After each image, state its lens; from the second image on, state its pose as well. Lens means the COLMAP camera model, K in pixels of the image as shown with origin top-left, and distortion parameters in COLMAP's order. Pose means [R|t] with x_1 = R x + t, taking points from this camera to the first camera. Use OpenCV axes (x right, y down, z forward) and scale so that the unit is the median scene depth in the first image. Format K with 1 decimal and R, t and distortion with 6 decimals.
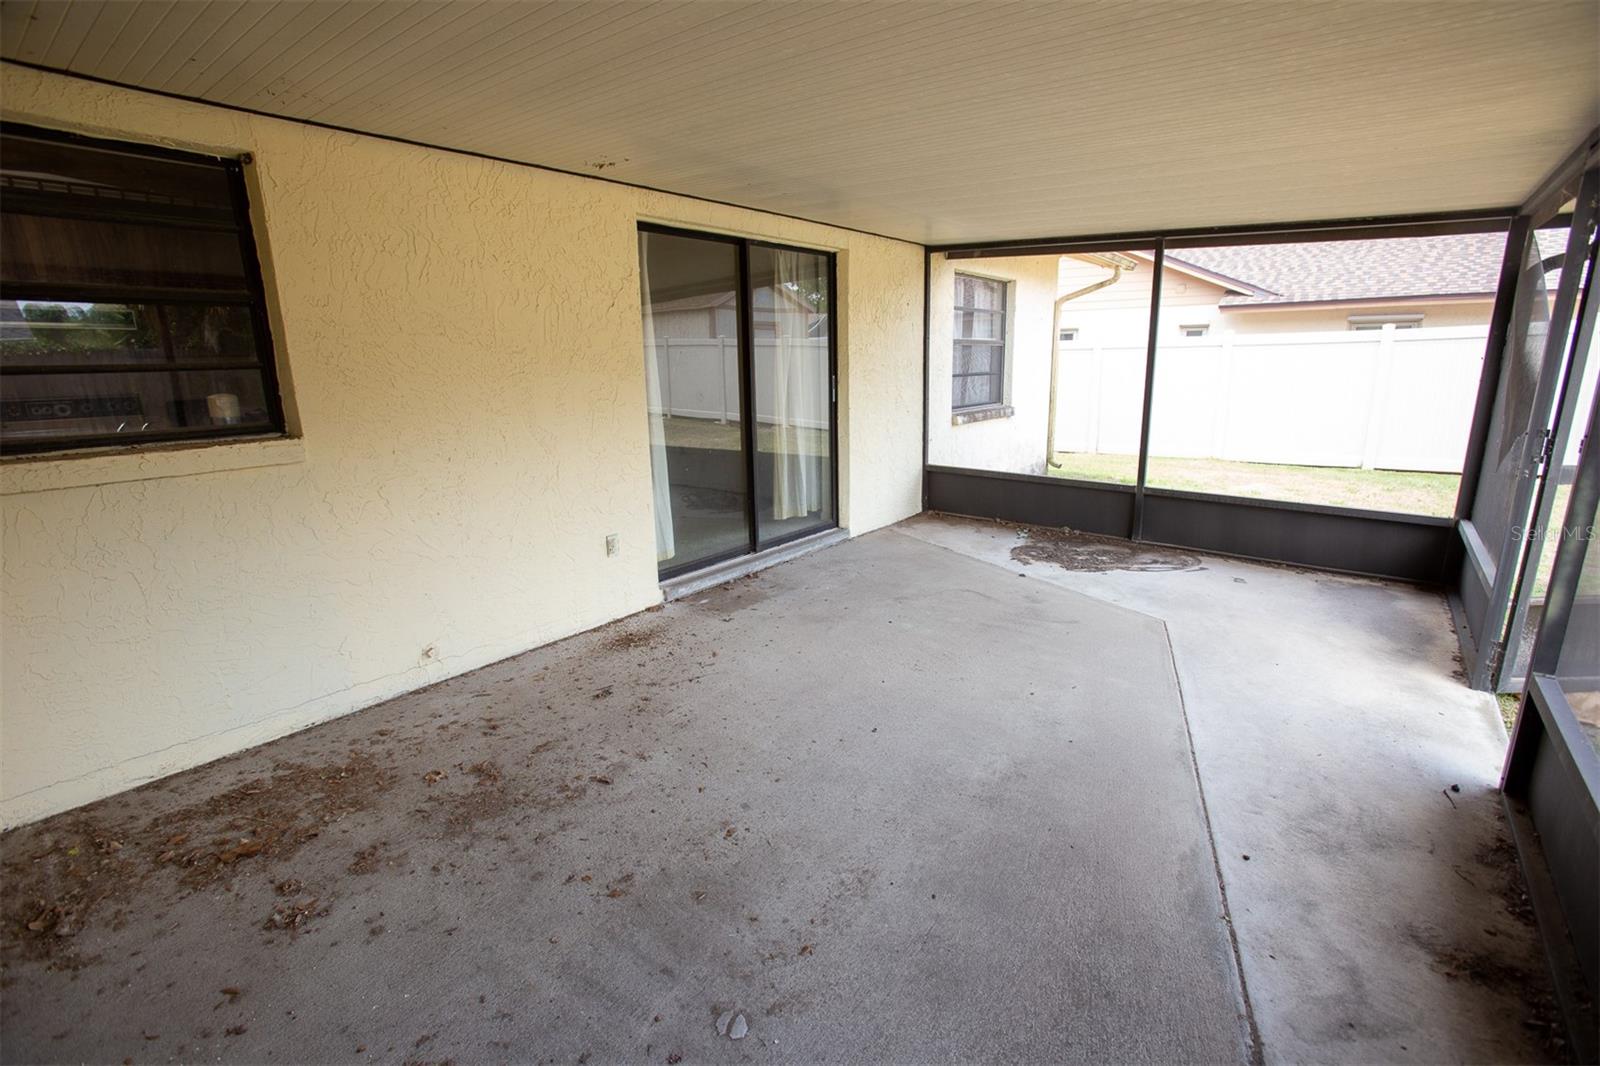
lens RADIAL K [[730.9, 0, 800.0], [0, 730.9, 533.0], [0, 0, 1]] dist [-0.078033, 0.030897]
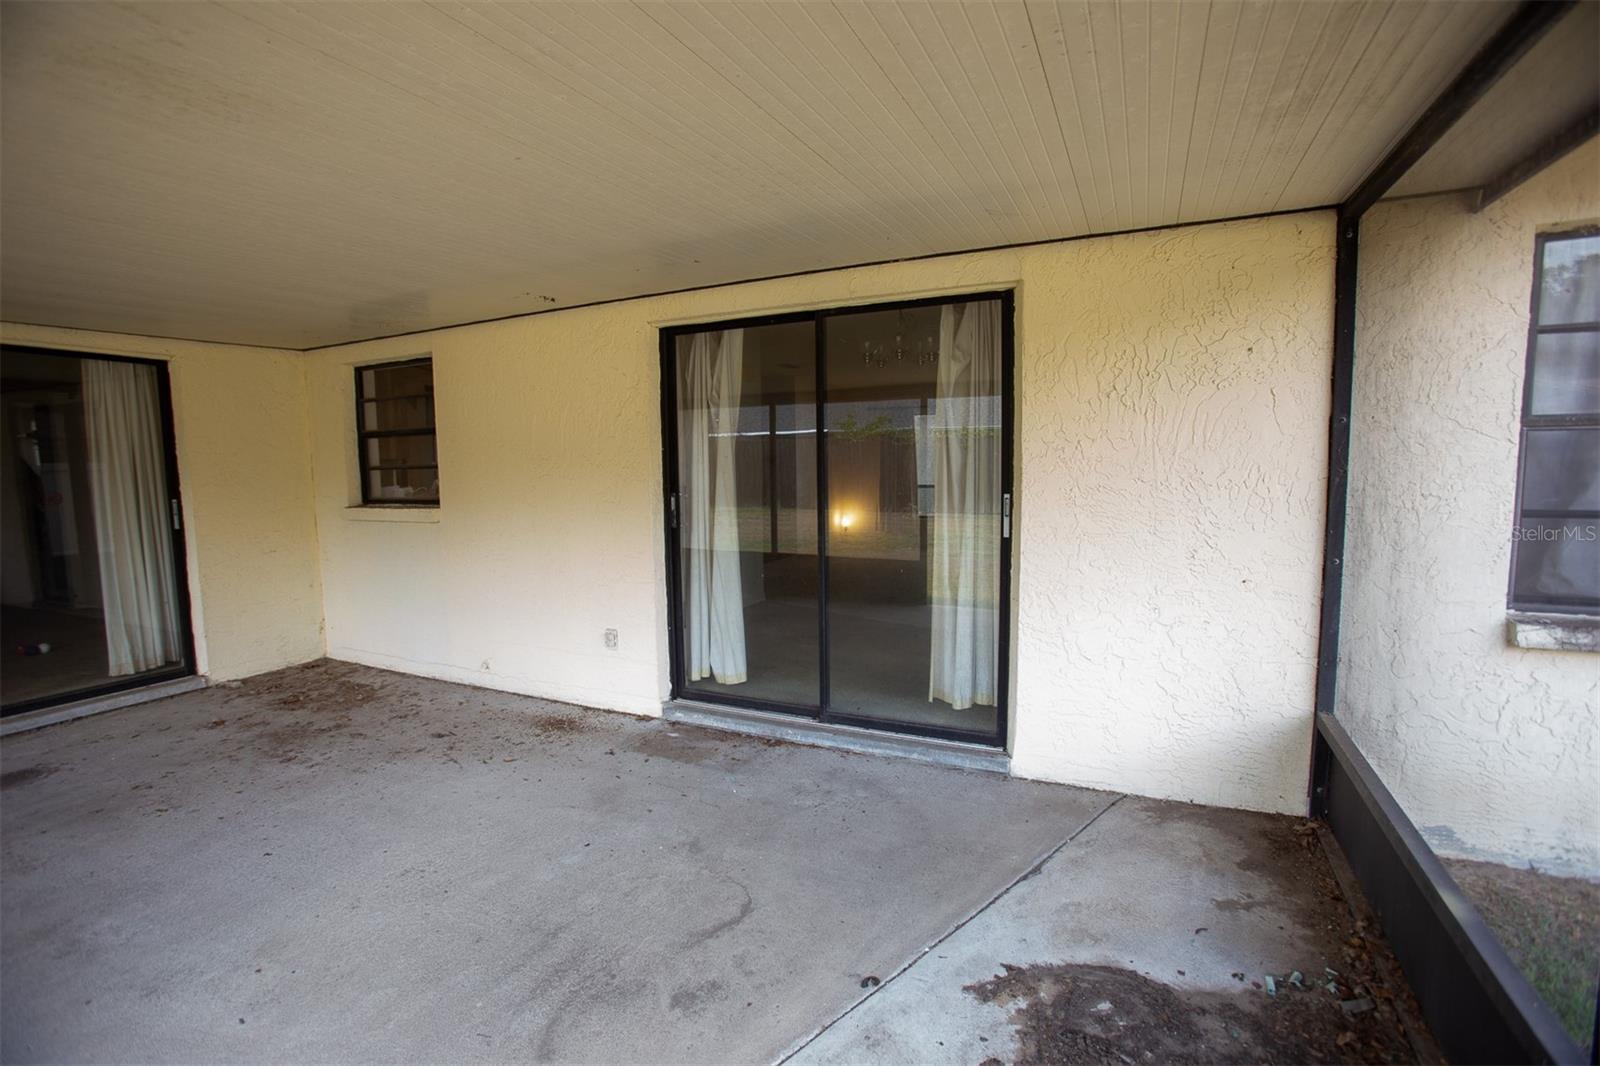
lens RADIAL K [[730.9, 0, 800.0], [0, 730.9, 533.0], [0, 0, 1]] dist [-0.078033, 0.030897]
pose [[0.236195, 0.109518, -0.965514, 0.849837], [-0.221817, 0.973470, 0.056157, -0.265719], [0.946049, 0.200903, 0.254222, 1.026085]]
